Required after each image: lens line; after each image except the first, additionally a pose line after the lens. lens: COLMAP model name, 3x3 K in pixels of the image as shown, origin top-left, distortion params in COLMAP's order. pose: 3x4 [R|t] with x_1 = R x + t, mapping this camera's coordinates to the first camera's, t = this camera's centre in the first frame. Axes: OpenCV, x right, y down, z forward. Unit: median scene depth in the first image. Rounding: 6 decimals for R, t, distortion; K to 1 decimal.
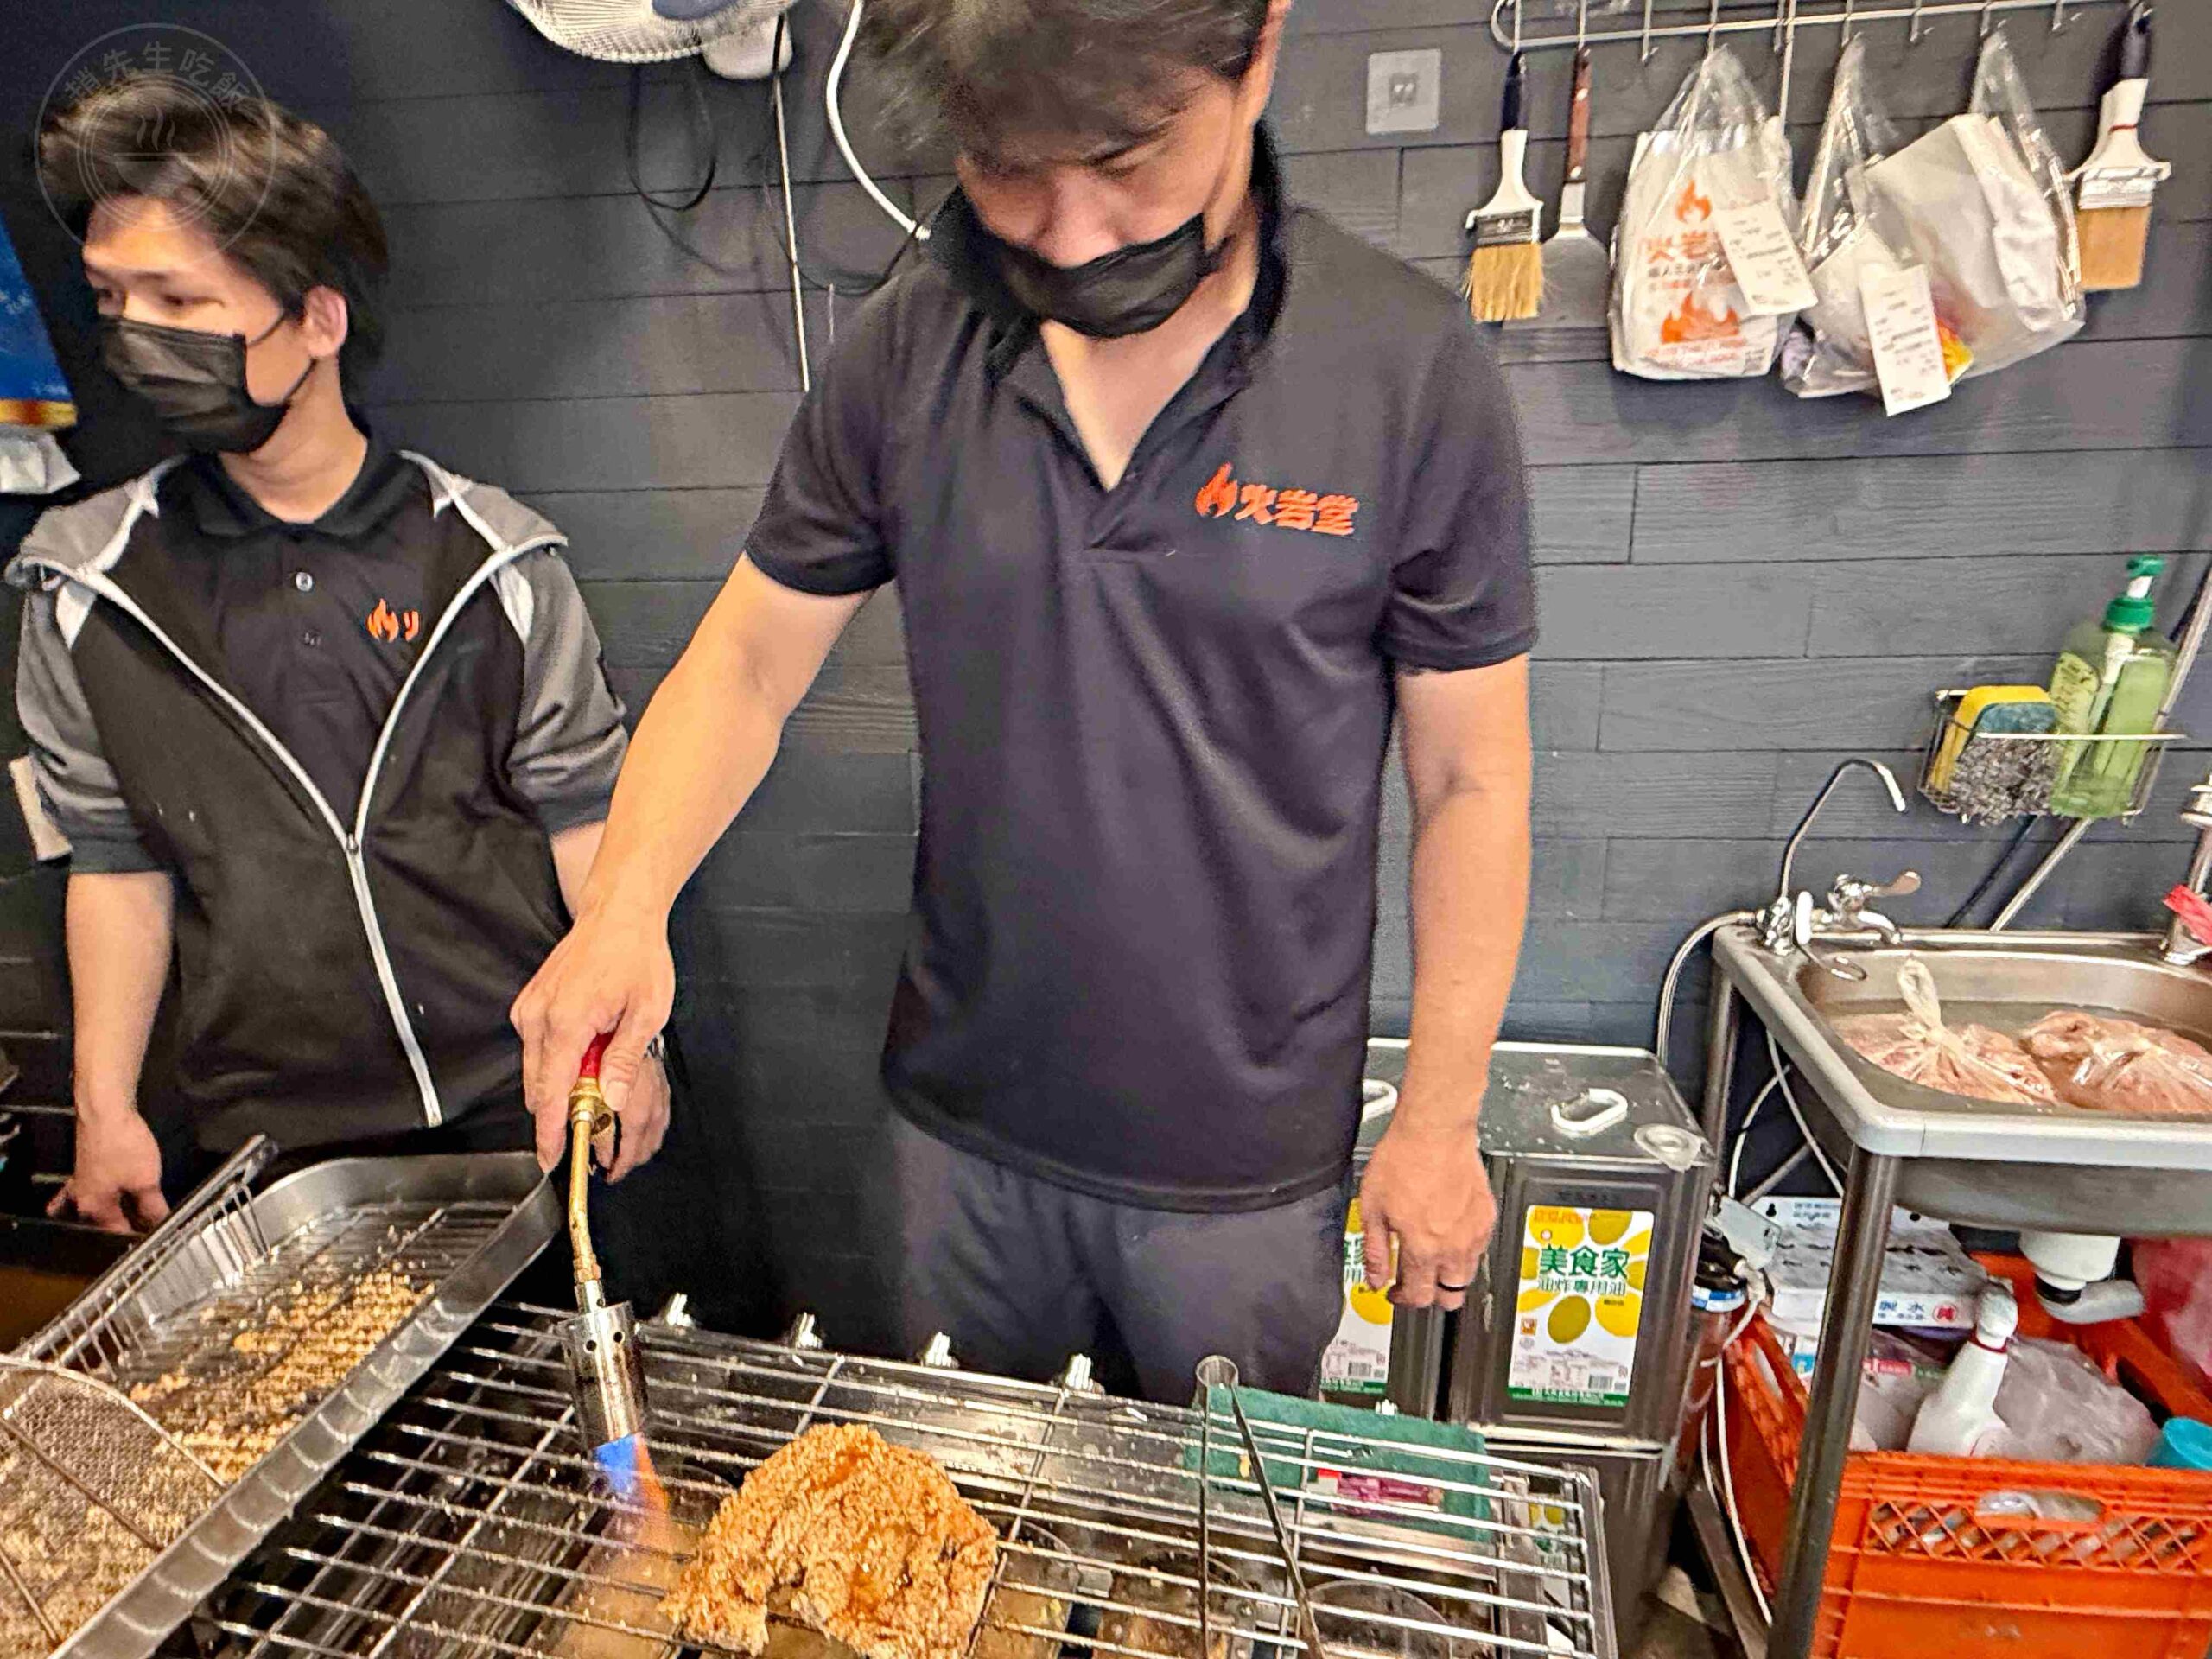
lens RADIAL K [[1277.6, 0, 1101.8], [0, 1277.6, 813.4], [0, 0, 1]] dist [-0.003747, -0.002001]
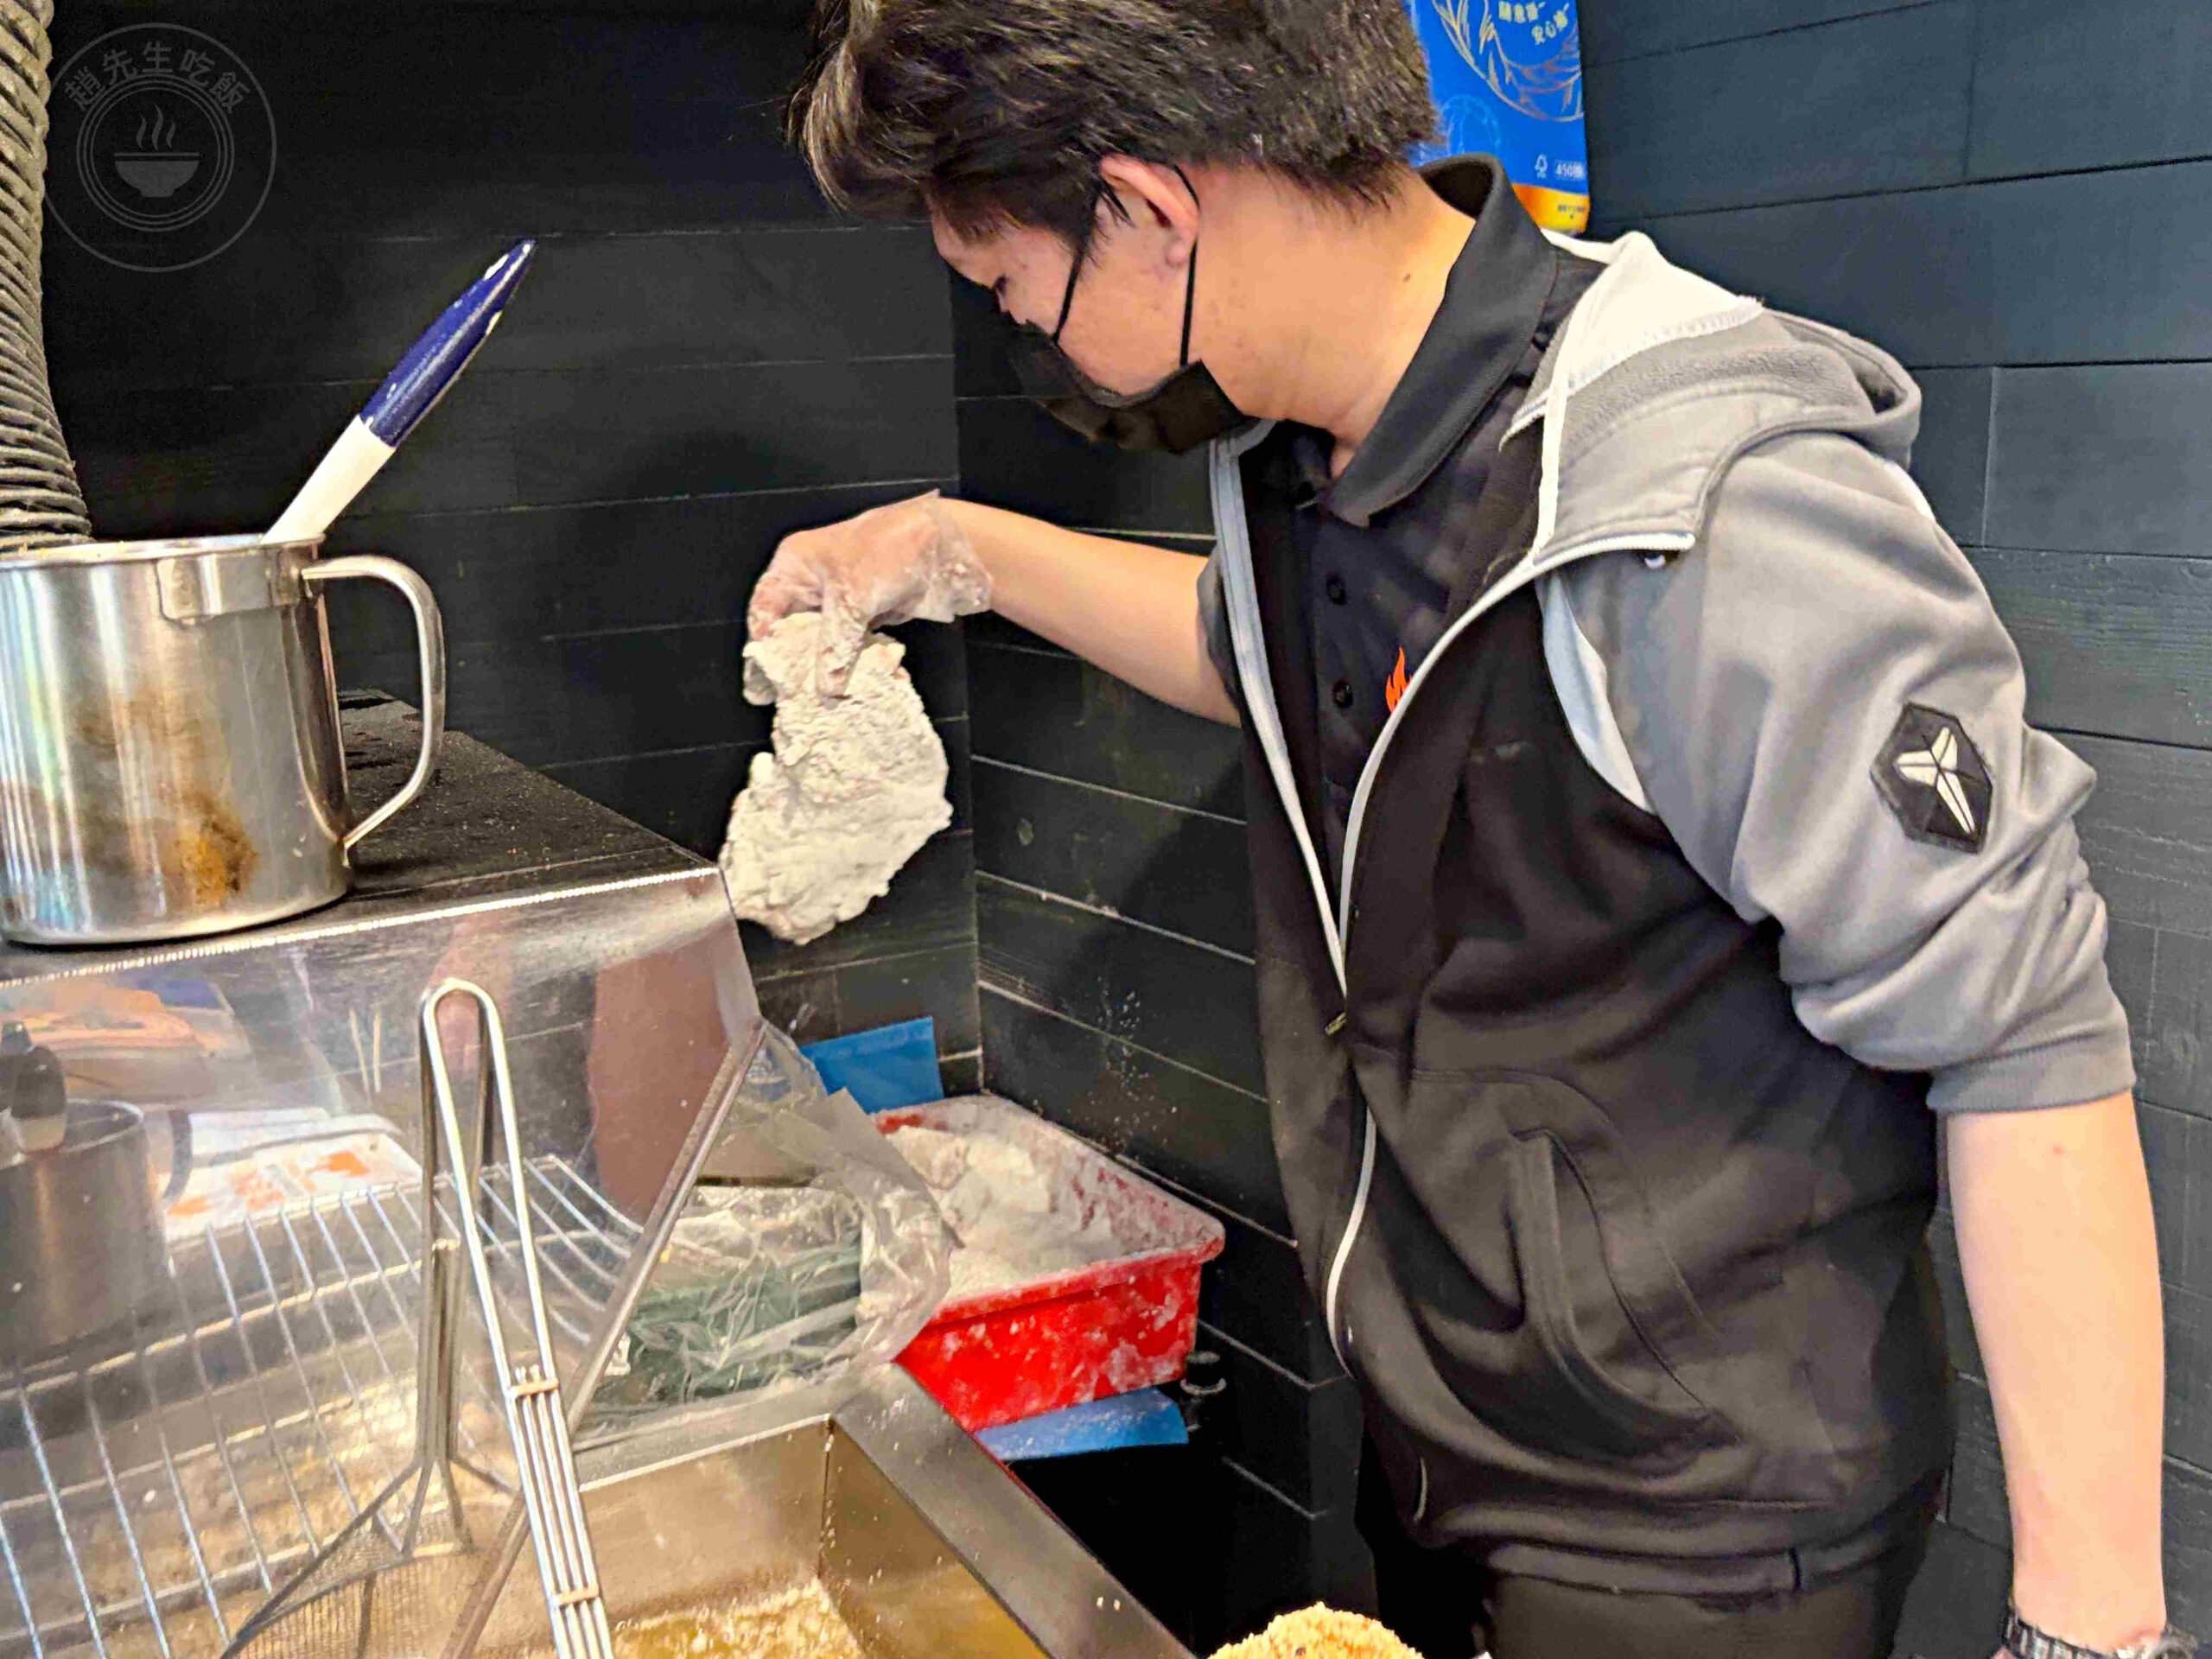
lens RADIAL K [[2219.3, 0, 1153.4], [0, 2219.3, 830.2], [0, 0, 1]] dist [0.077823, 0.000000]
pose [[0.650496, 0.168234, -0.740643, -0.152644], [-0.233900, 0.972139, 0.015386, -0.014901], [0.722596, 0.163228, 0.671723, 0.249118]]
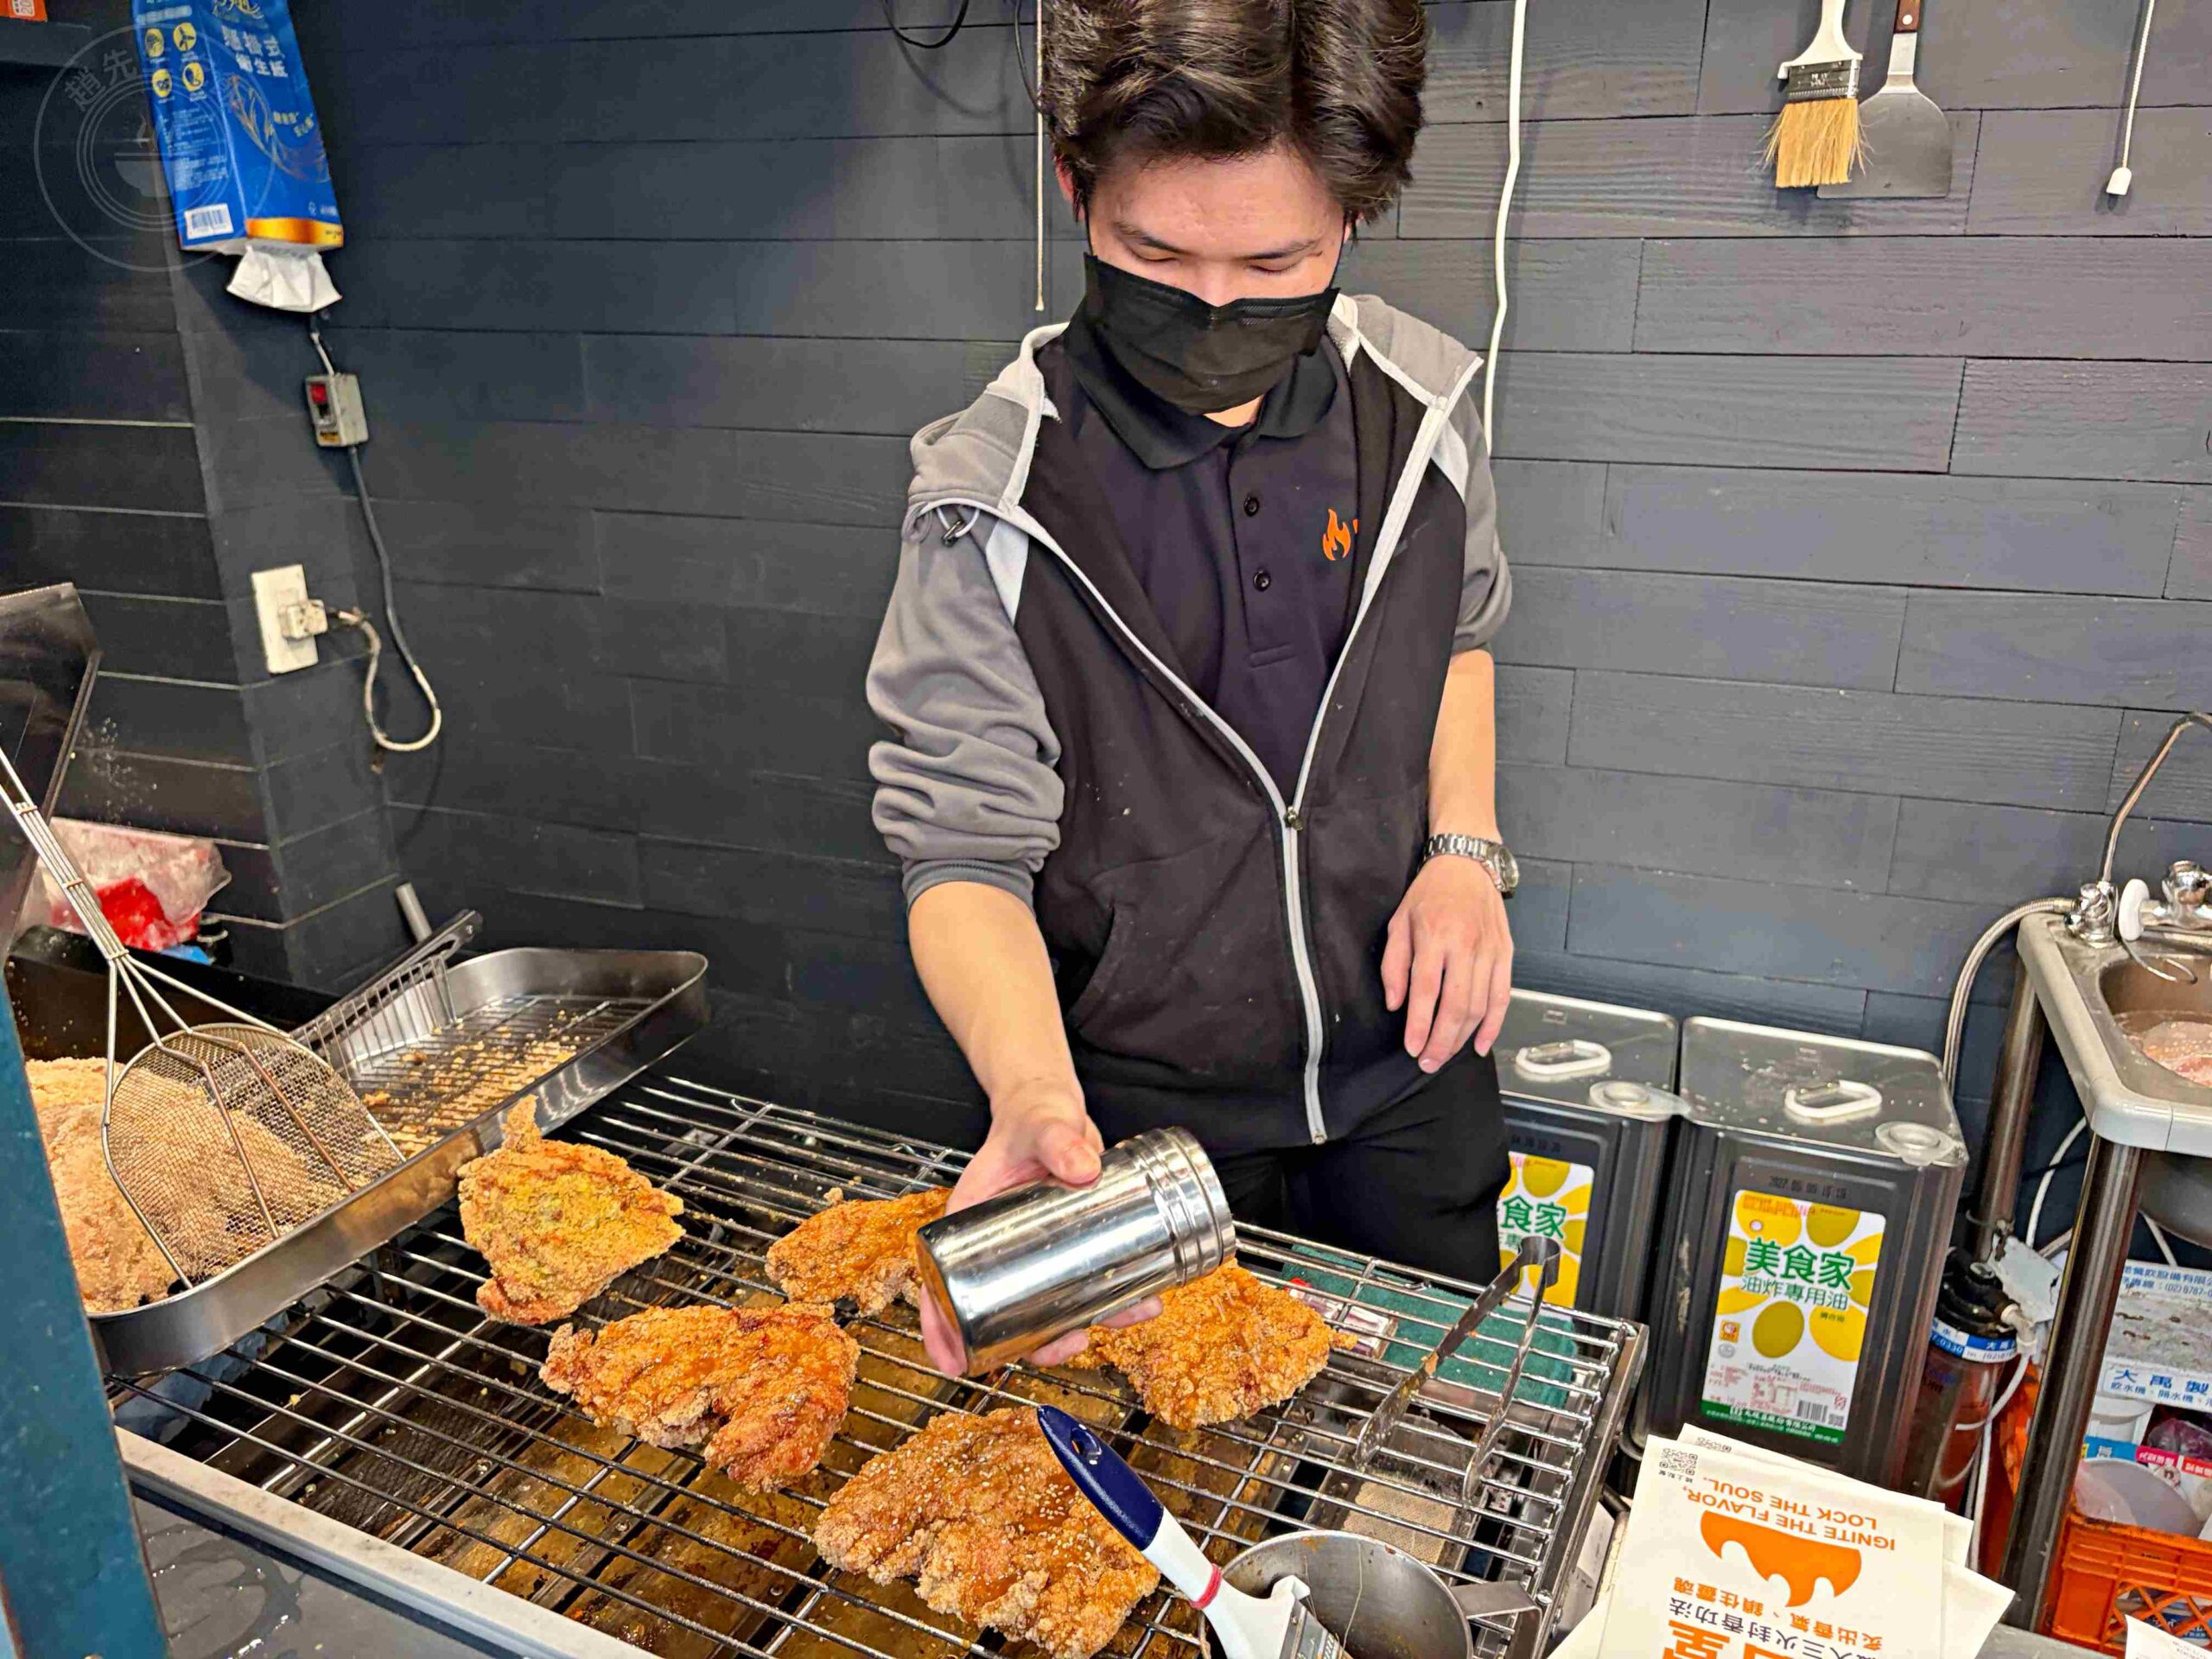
lens RADIAL K [[1663.2, 0, 1137.0], [0, 1663.2, 822.1], [0, 0, 1]] dist [0.005092, 0.011410]
pose [[0.978606, 0.098548, -0.180607, 0.109665], [-0.098140, 0.995109, 0.011216, 0.081718], [0.180829, 0.006749, 0.983491, -0.209739]]
